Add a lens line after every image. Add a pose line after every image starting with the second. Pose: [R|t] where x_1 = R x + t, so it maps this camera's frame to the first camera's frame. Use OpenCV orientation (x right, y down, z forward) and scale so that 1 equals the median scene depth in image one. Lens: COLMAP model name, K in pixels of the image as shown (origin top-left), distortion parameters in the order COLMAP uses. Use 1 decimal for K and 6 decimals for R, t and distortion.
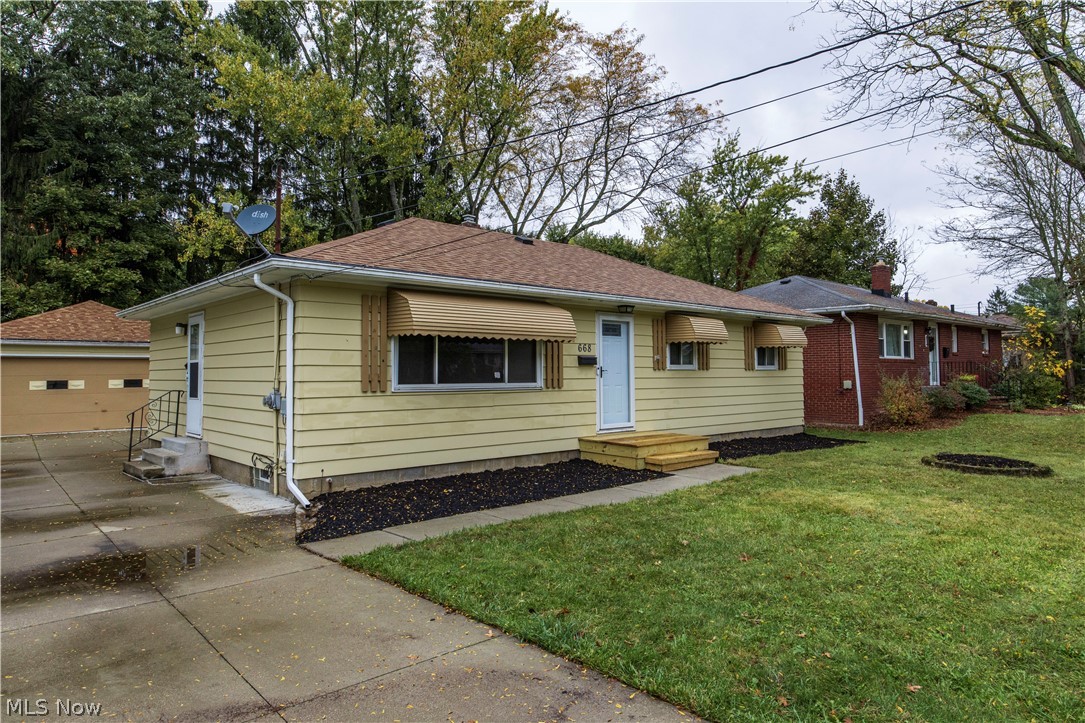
lens RADIAL K [[659.4, 0, 544.3], [0, 659.4, 358.7], [0, 0, 1]] dist [-0.002913, -0.004513]
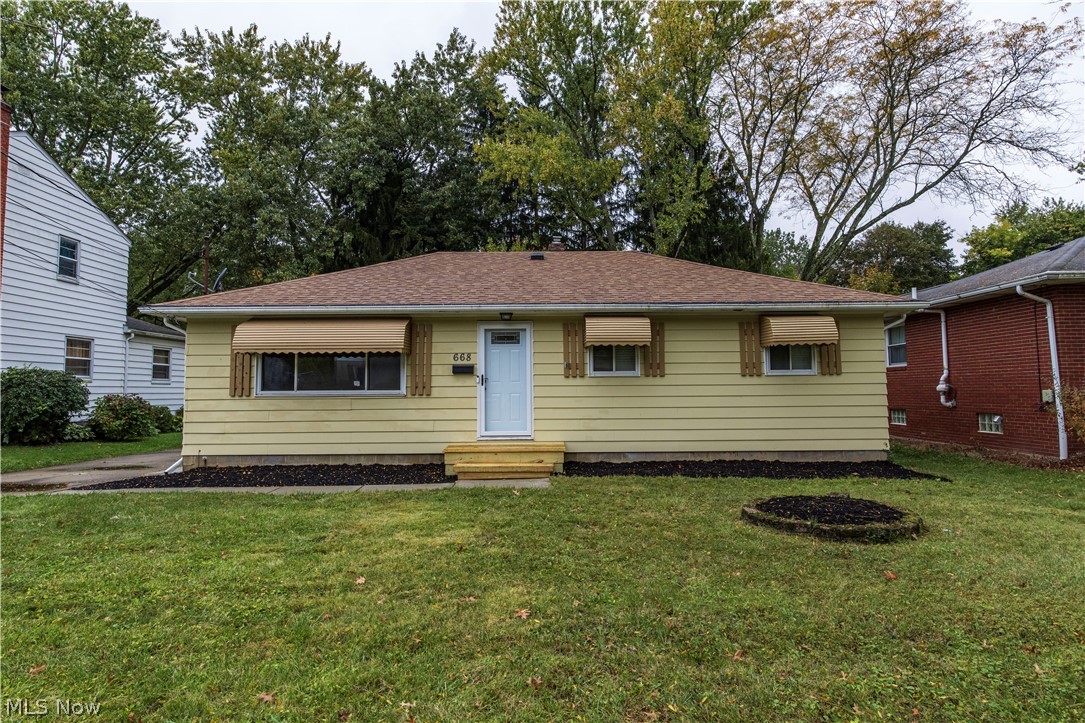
lens RADIAL K [[622.8, 0, 554.0], [0, 622.8, 359.2], [0, 0, 1]] dist [-0.003092, 0.005708]
pose [[0.757709, -0.035129, -0.651647, 0.855613], [0.020489, 0.999338, -0.030048, 0.020681], [0.652271, 0.009416, 0.757927, 0.361127]]
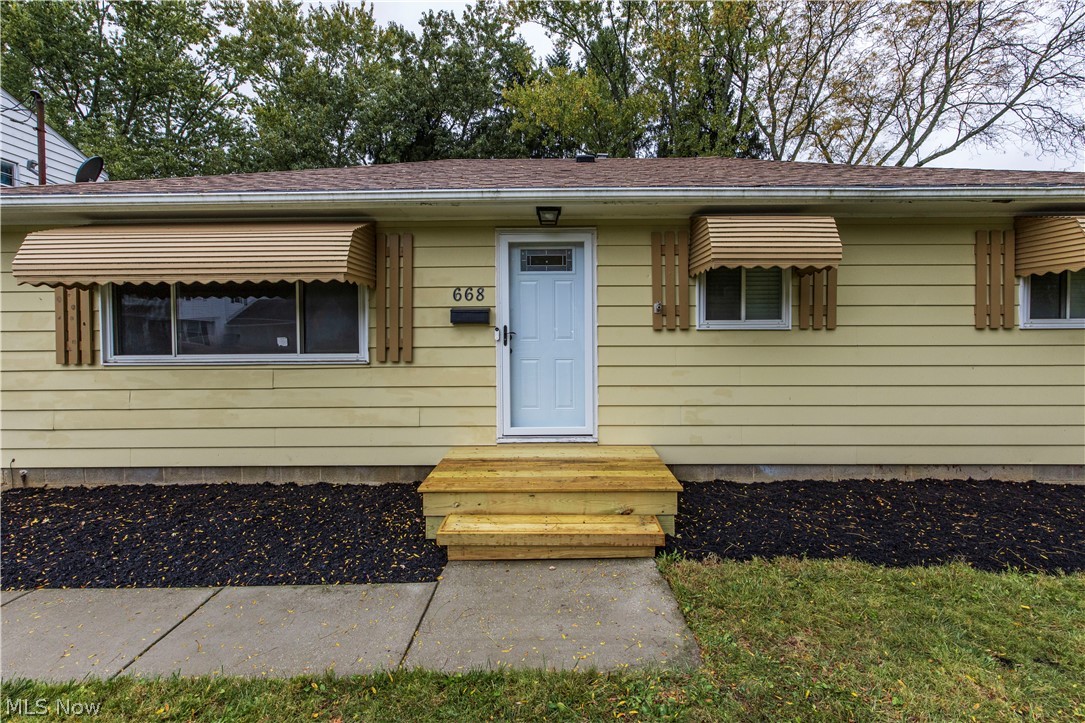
lens RADIAL K [[473.9, 0, 559.6], [0, 473.9, 357.9], [0, 0, 1]] dist [-0.004674, 0.001540]
pose [[0.744181, 0.023929, -0.667550, 0.419353], [0.019880, 0.998122, 0.057940, 0.017679], [0.667682, -0.056389, 0.742308, 0.775950]]
